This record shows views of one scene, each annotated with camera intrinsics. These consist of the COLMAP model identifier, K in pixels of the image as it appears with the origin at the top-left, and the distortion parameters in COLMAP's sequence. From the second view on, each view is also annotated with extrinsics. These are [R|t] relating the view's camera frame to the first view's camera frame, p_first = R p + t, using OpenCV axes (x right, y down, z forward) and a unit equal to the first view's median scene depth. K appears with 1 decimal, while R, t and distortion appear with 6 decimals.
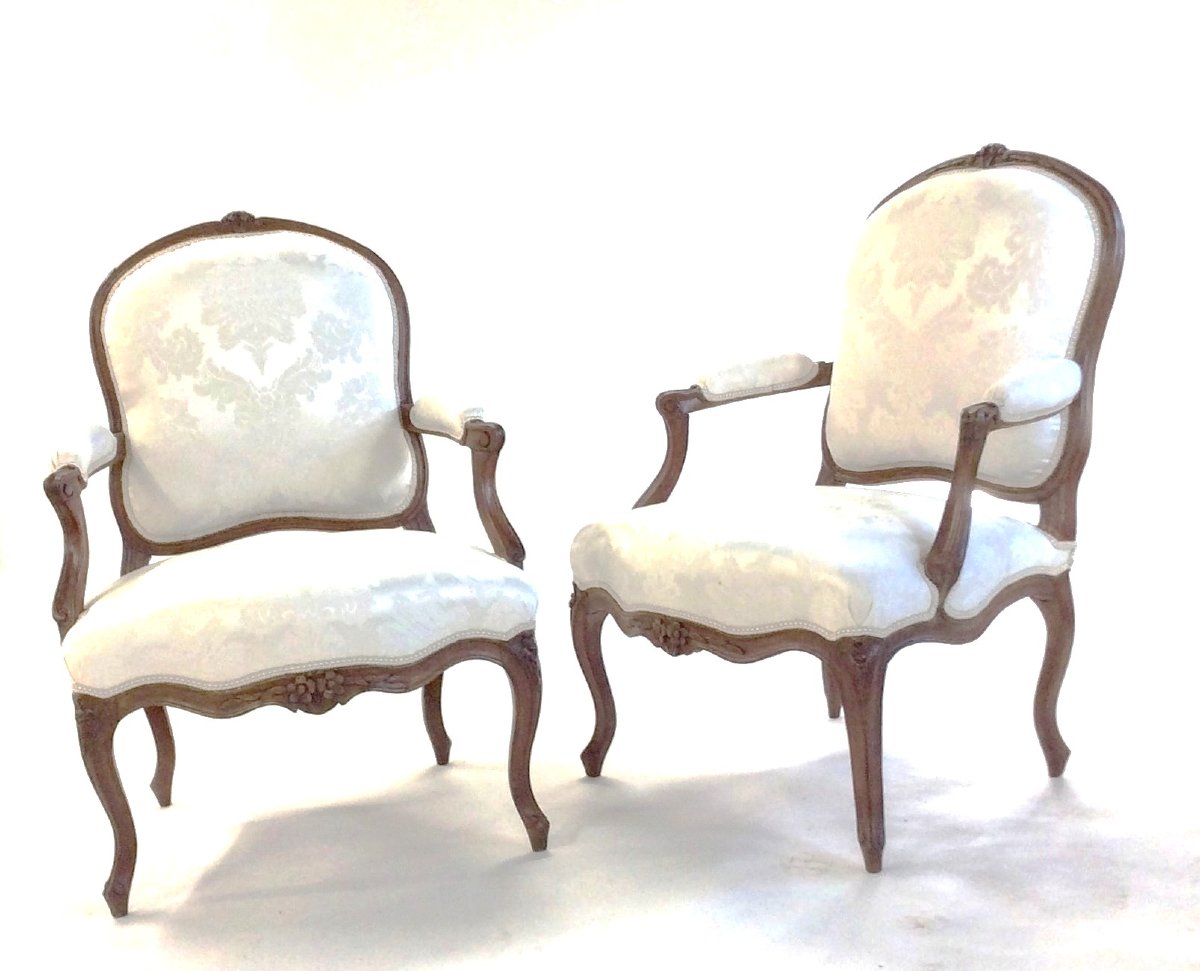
lens RADIAL K [[1253.0, 0, 597.5], [0, 1253.0, 485.4], [0, 0, 1]] dist [-0.000389, 0.000000]
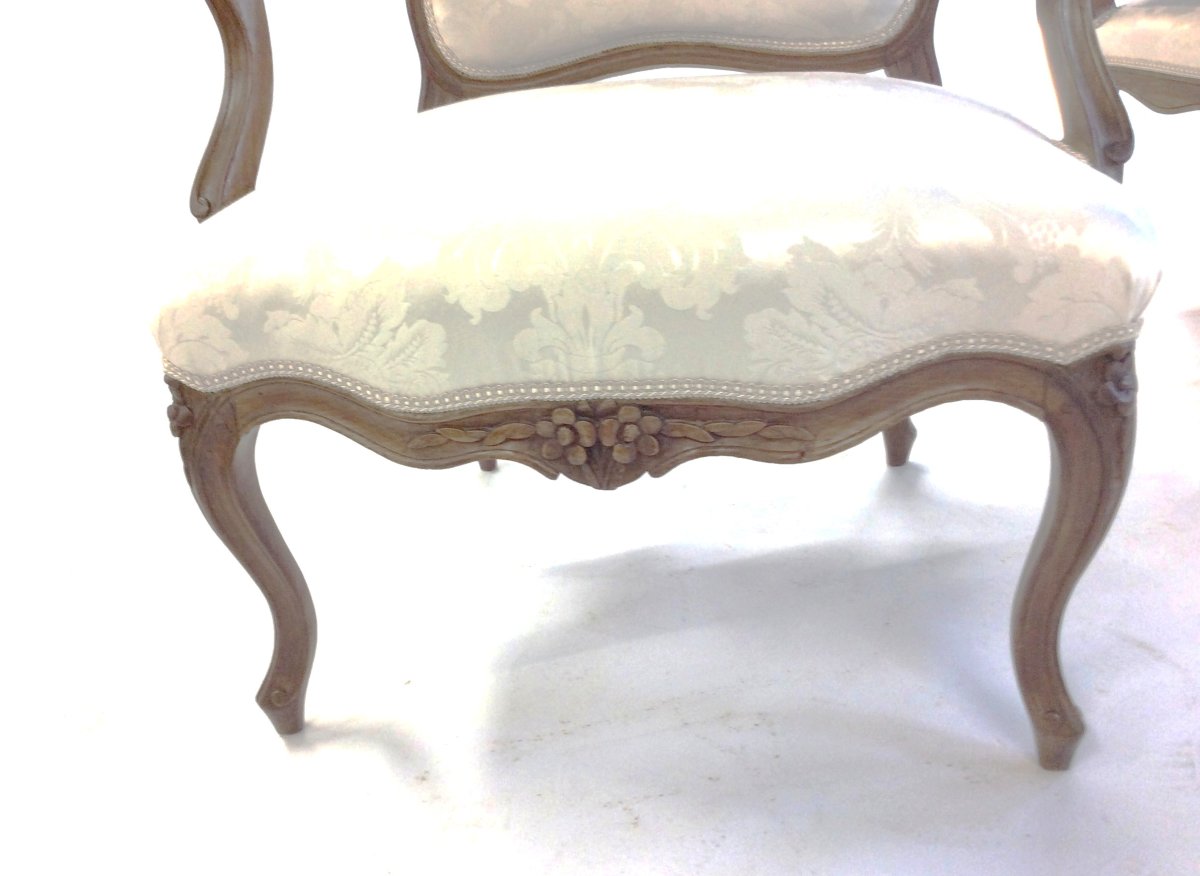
lens RADIAL K [[1131.2, 0, 591.5], [0, 1131.2, 430.8], [0, 0, 1]] dist [0.020486, 0.000000]
pose [[0.906944, 0.172085, -0.384498, -0.070417], [-0.033110, 0.939051, 0.342180, 0.021261], [0.419947, -0.297607, 0.857365, 0.642039]]
